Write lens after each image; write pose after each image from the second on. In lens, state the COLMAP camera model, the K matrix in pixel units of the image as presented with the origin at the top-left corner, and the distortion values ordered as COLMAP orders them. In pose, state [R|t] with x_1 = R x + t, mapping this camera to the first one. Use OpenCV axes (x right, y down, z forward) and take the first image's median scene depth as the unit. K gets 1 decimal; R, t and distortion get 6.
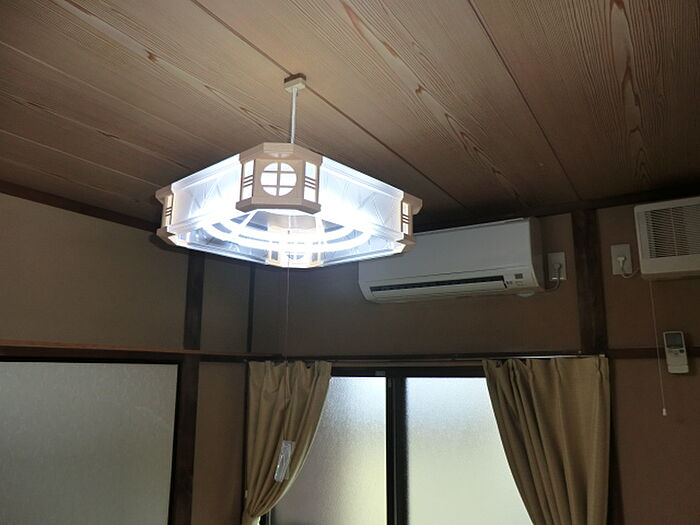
lens RADIAL K [[524.7, 0, 349.0], [0, 524.7, 267.5], [0, 0, 1]] dist [-0.089503, 0.111803]
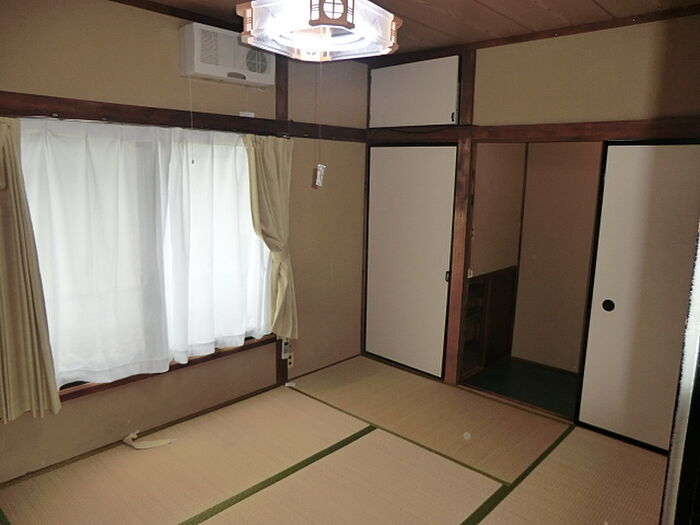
lens RADIAL K [[524.7, 0, 349.8], [0, 524.7, 264.2], [0, 0, 1]] dist [-0.089503, 0.111803]
pose [[0.989630, -0.010560, 0.143252, -0.149938], [-0.041288, 0.934294, 0.354104, 0.009423], [-0.137579, -0.356346, 0.924170, -0.416756]]
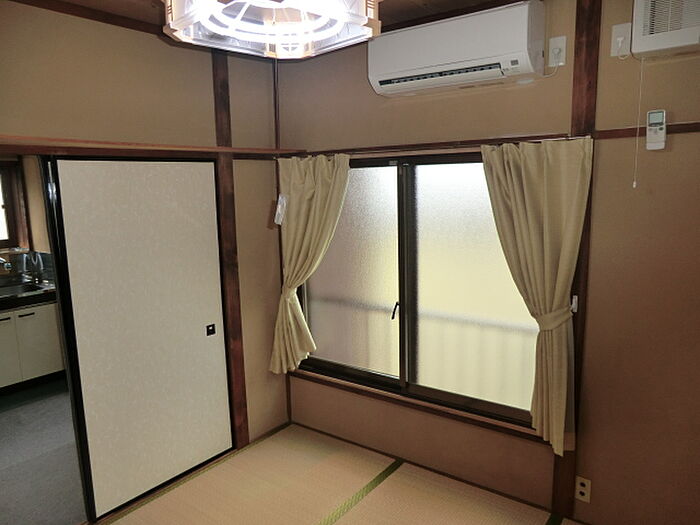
lens RADIAL K [[524.7, 0, 349.6], [0, 524.7, 263.4], [0, 0, 1]] dist [-0.089503, 0.111803]
pose [[0.995310, -0.012781, -0.095884, 0.090853], [0.044573, 0.940327, 0.337339, 0.032014], [0.085851, -0.340031, 0.936487, -0.144006]]
